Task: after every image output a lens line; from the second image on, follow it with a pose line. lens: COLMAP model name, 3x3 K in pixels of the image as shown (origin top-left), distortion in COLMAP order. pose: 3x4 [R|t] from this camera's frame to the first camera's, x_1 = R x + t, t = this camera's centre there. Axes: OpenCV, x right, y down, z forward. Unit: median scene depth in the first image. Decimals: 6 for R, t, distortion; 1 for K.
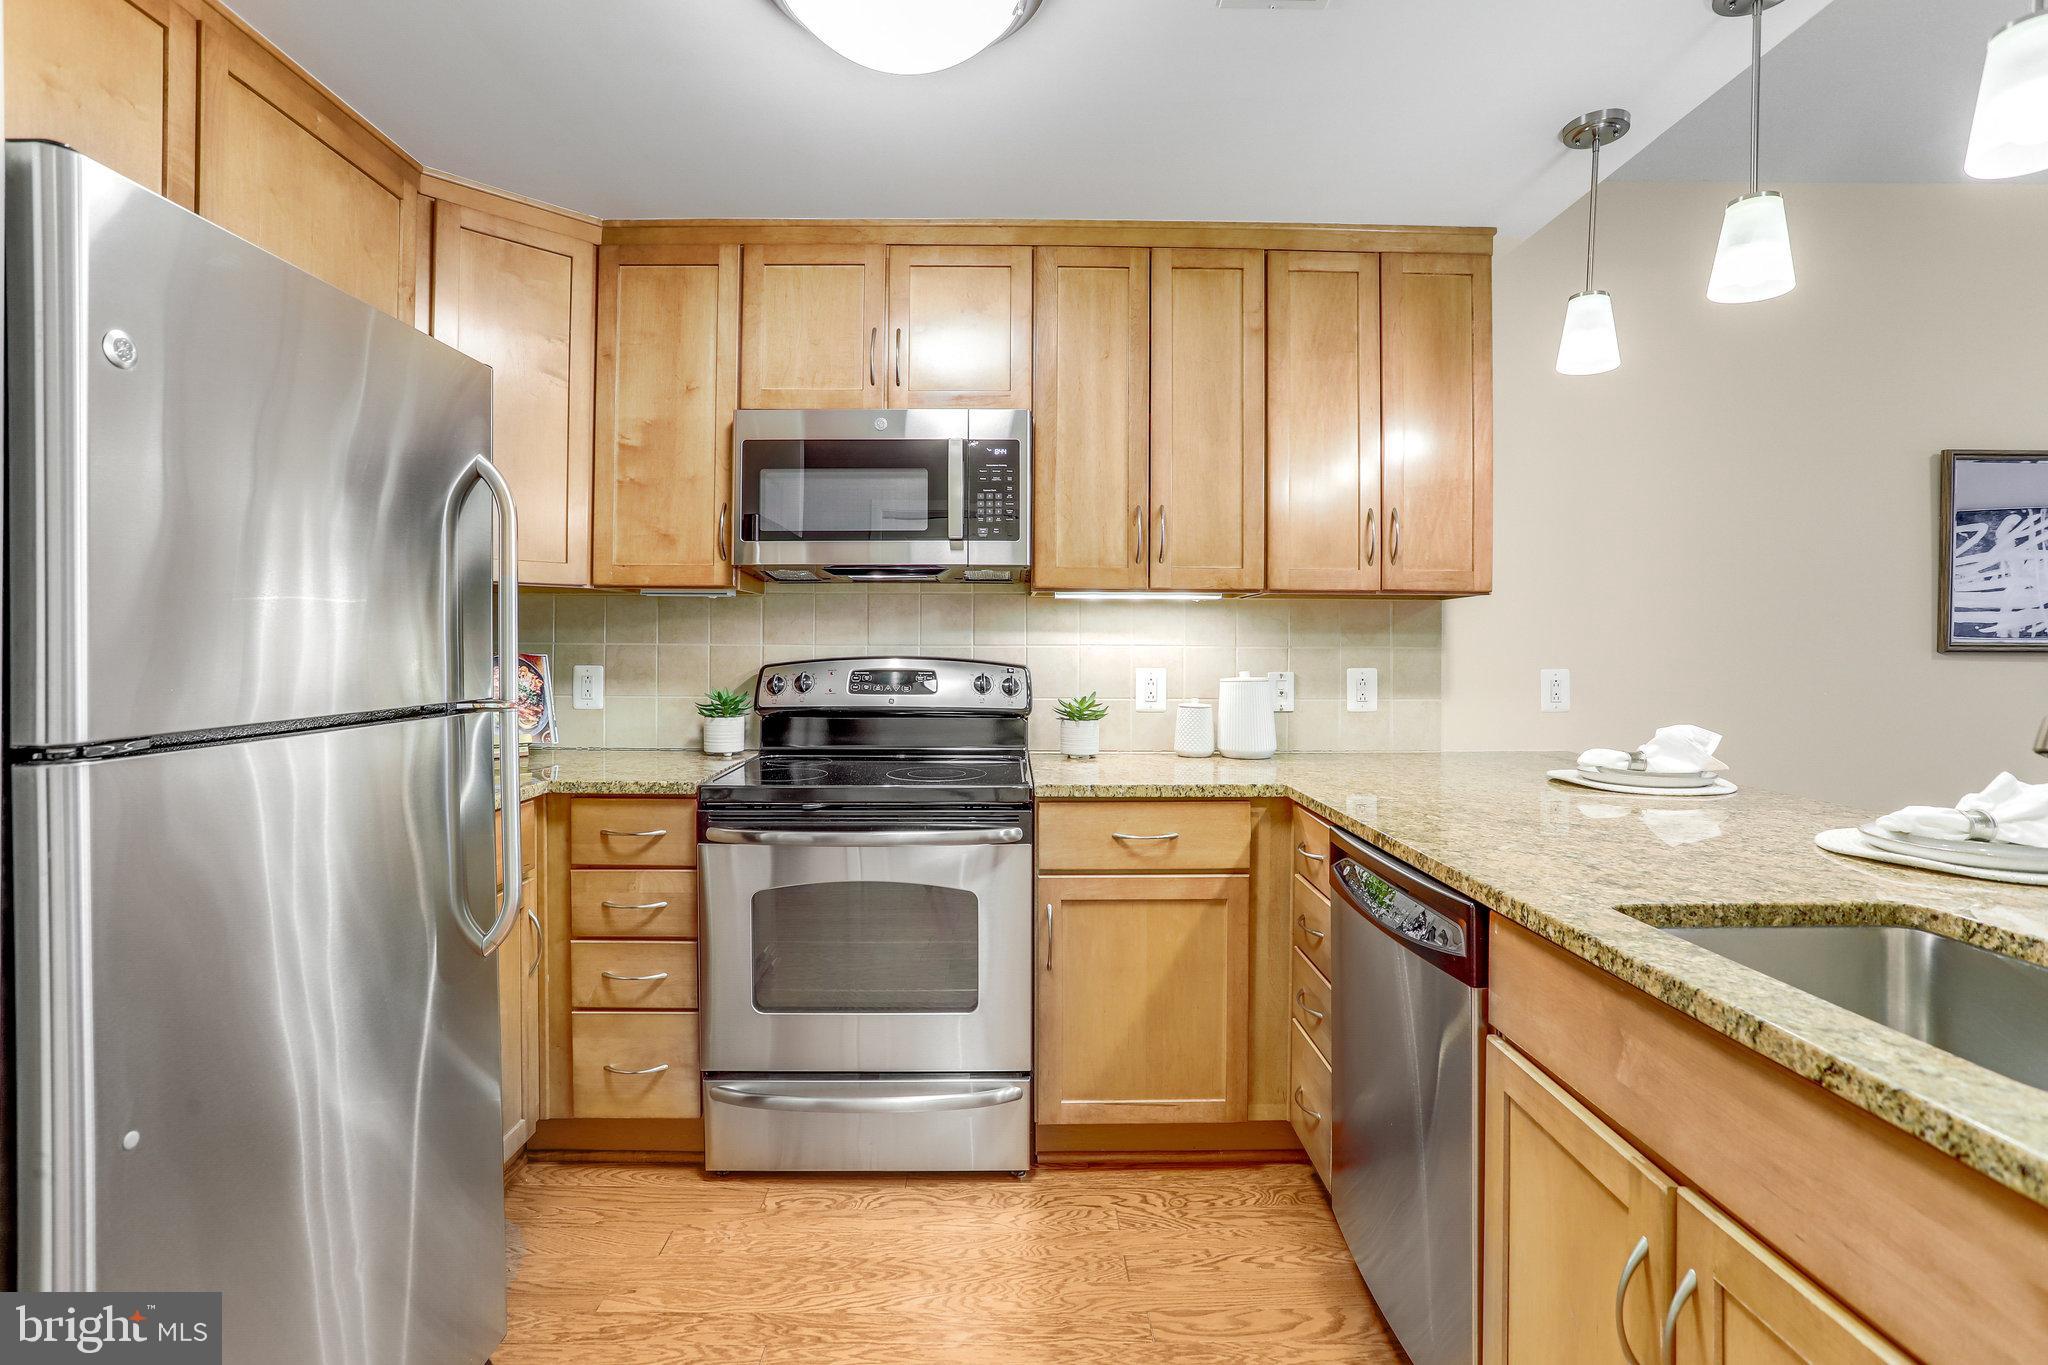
lens RADIAL K [[976.0, 0, 1015.6], [0, 976.0, 640.1], [0, 0, 1]] dist [-0.069561, 0.030909]
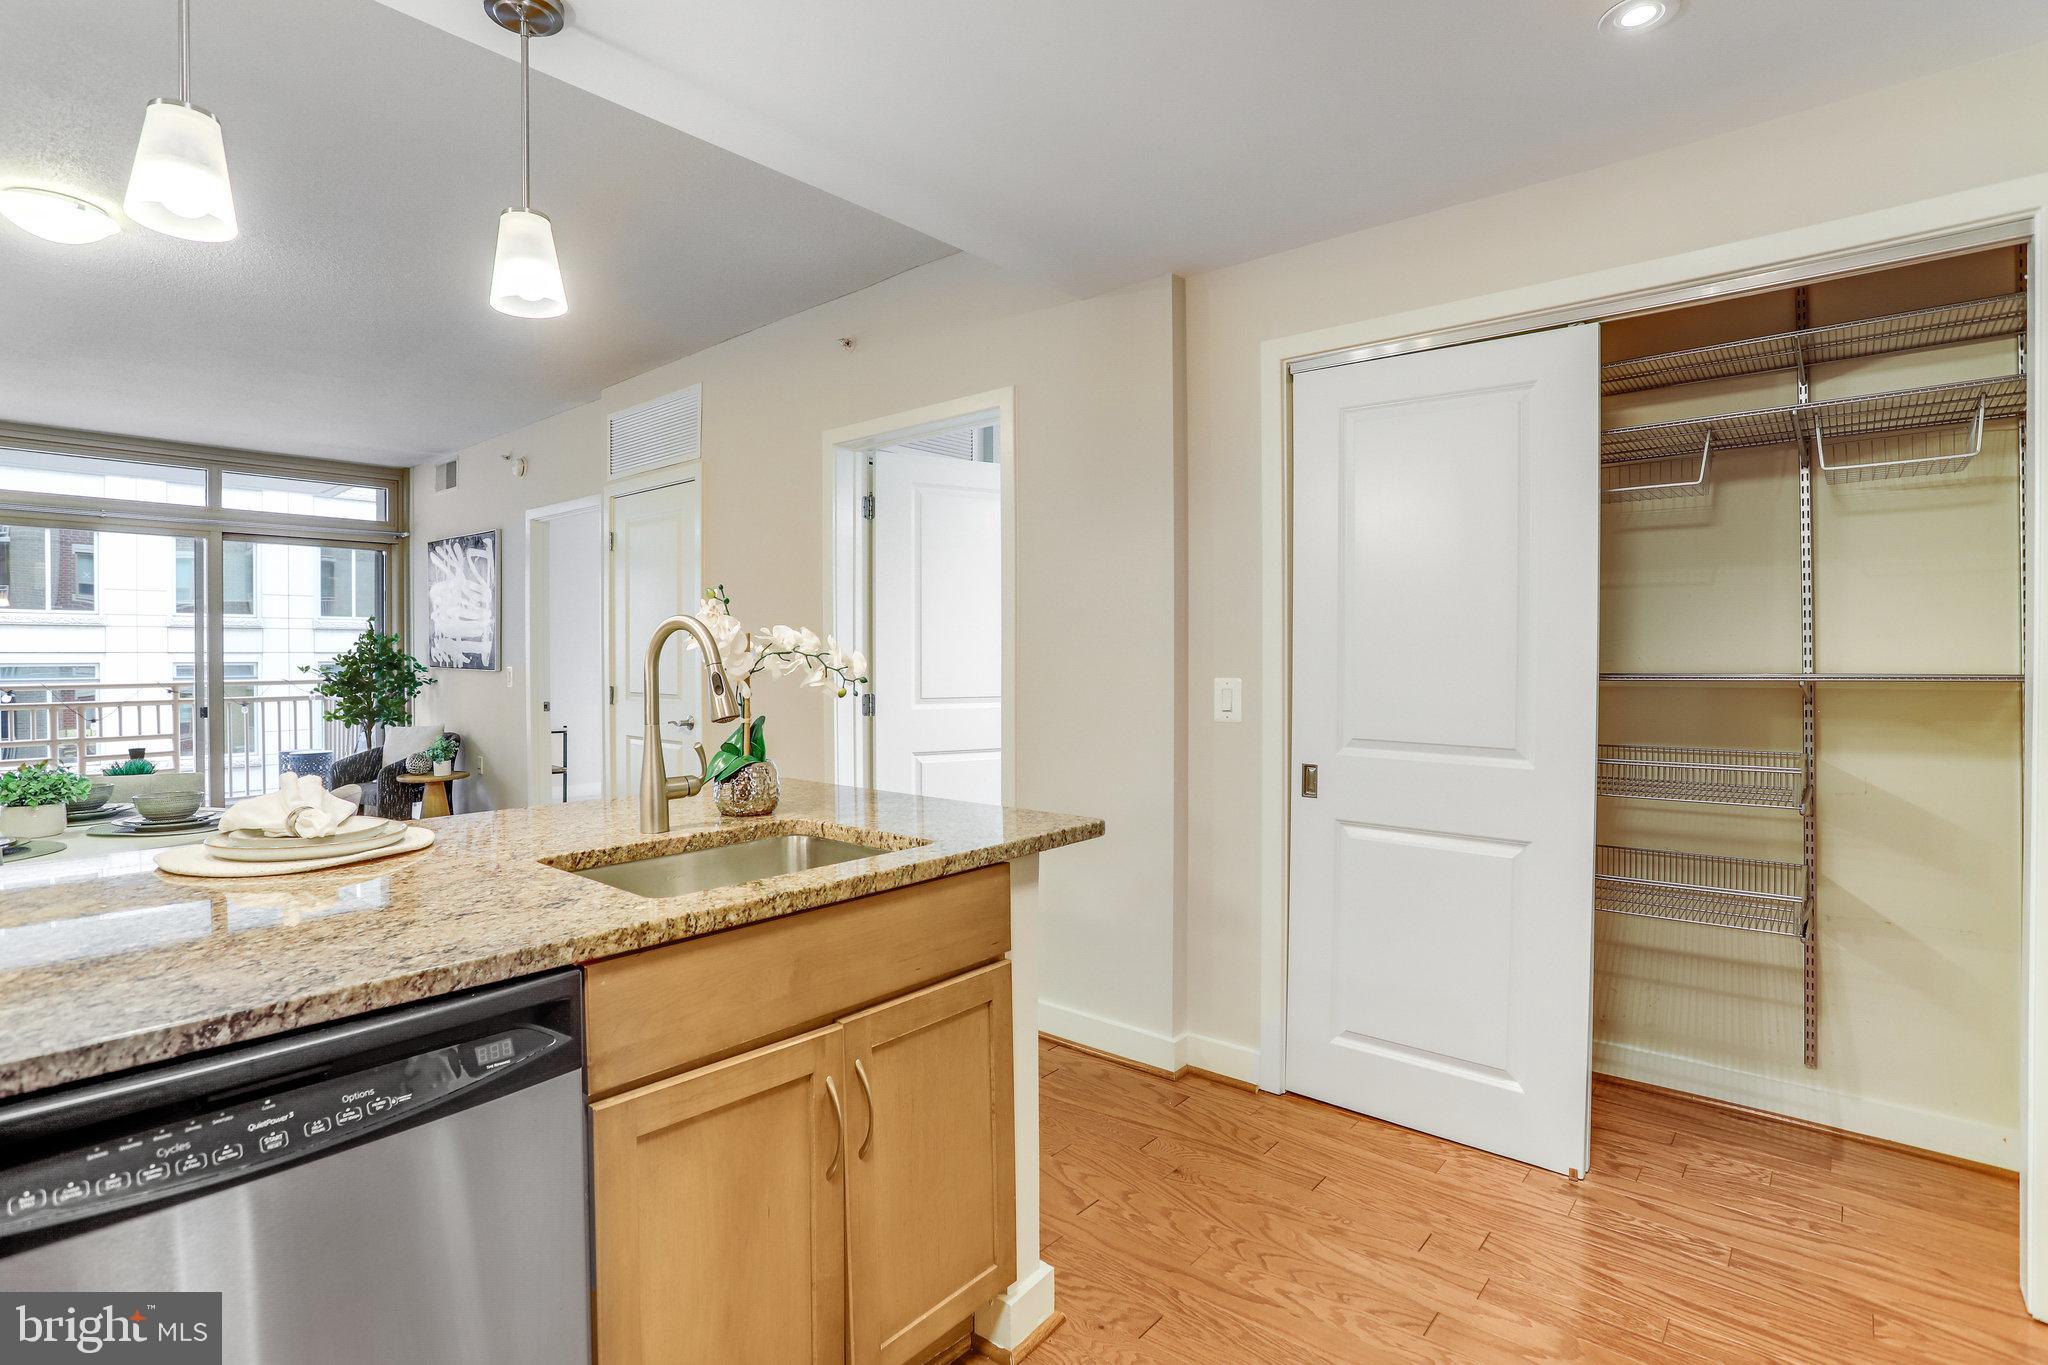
lens RADIAL K [[1007.4, 0, 997.4], [0, 1007.4, 667.2], [0, 0, 1]] dist [-0.067705, 0.034556]
pose [[-0.739361, -0.009942, 0.673236, -0.194581], [-0.001879, 0.999918, 0.012702, -0.000265], [-0.673307, 0.008126, -0.739318, 0.720897]]
